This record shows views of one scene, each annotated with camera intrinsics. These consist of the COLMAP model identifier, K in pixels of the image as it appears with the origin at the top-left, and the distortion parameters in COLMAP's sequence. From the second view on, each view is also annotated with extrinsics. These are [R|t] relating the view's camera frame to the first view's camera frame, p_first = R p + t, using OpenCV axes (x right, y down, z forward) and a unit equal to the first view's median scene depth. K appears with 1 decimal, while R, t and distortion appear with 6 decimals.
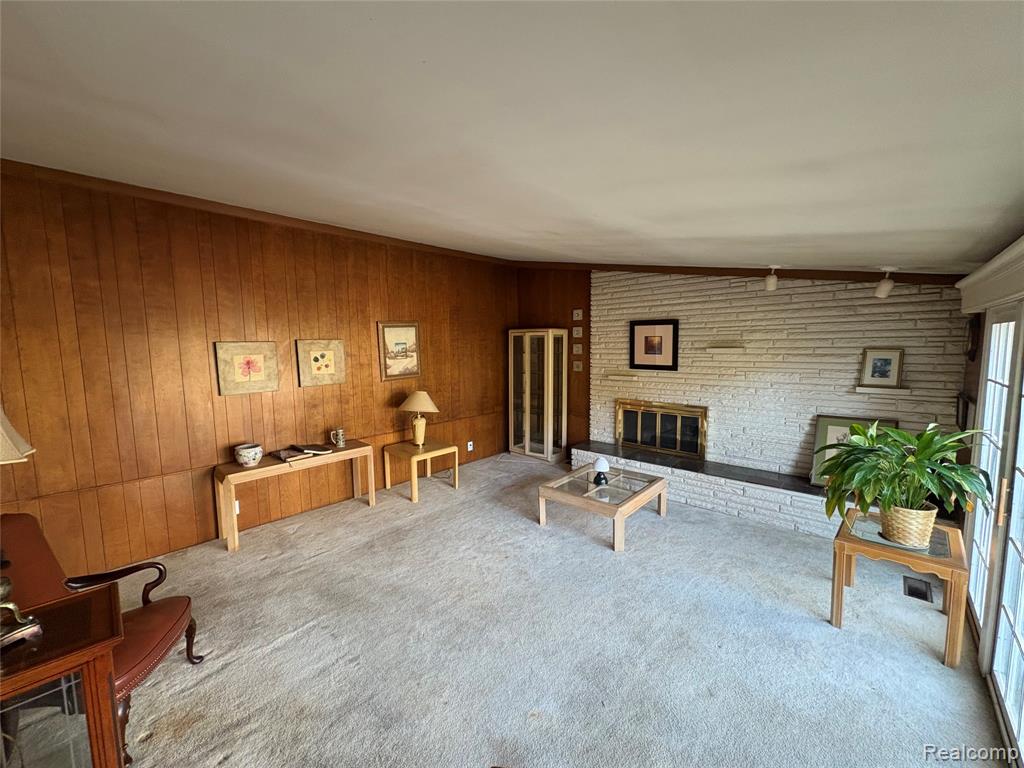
lens RADIAL K [[409.5, 0, 512.0], [0, 409.5, 384.0], [0, 0, 1]] dist [-0.000536, 0.000202]
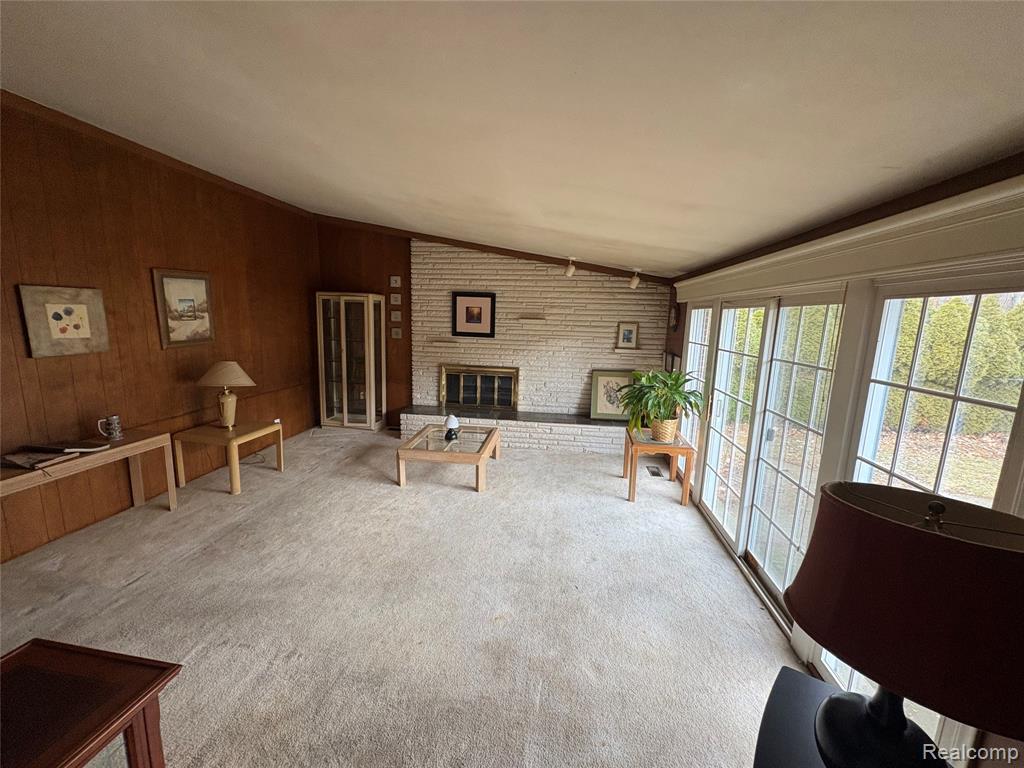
lens RADIAL K [[409.5, 0, 512.0], [0, 409.5, 384.0], [0, 0, 1]] dist [-0.000536, 0.000202]
pose [[0.816567, -0.058026, 0.574327, -0.237154], [0.017043, 0.996925, 0.076491, 0.010837], [-0.576999, -0.052672, 0.815045, 0.009795]]
